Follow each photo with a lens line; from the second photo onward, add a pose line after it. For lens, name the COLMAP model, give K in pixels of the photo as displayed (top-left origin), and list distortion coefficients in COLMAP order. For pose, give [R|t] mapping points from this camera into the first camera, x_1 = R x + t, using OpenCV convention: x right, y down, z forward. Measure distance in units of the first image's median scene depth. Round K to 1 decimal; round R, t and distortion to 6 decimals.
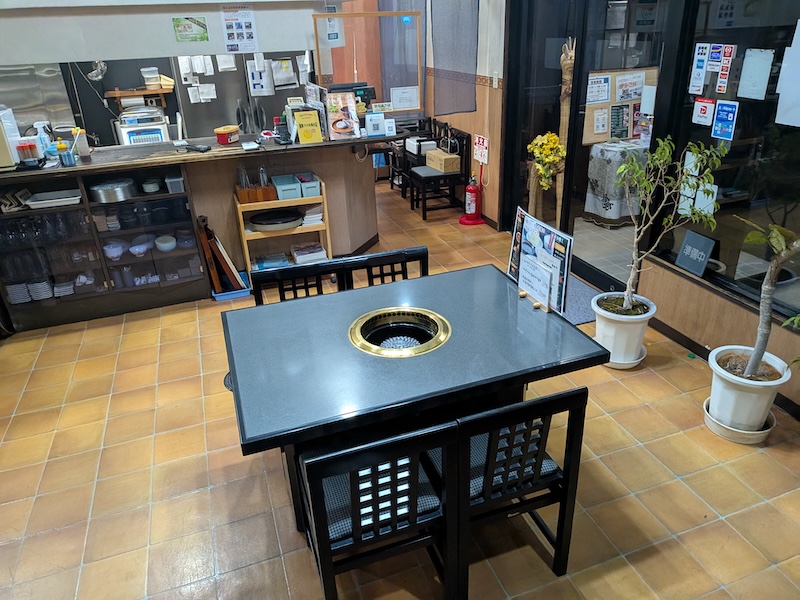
lens RADIAL K [[568.3, 0, 401.8], [0, 568.3, 298.0], [0, 0, 1]] dist [0.007510, 0.001410]
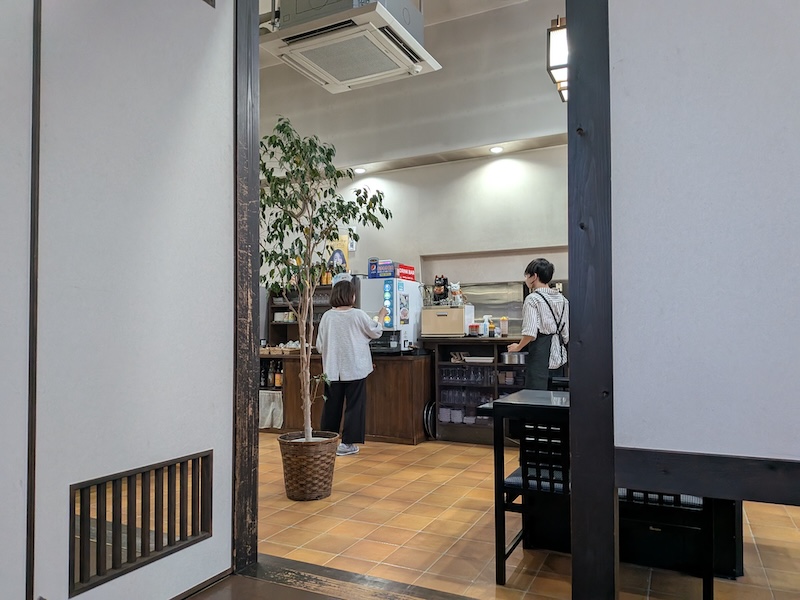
lens RADIAL K [[568.3, 0, 398.9], [0, 568.3, 301.8], [0, 0, 1]] dist [0.007510, 0.001410]
pose [[0.696121, -0.007607, -0.717884, 0.346256], [-0.324056, 0.888953, -0.323651, 0.260069], [0.640627, 0.457935, 0.616354, -0.162856]]
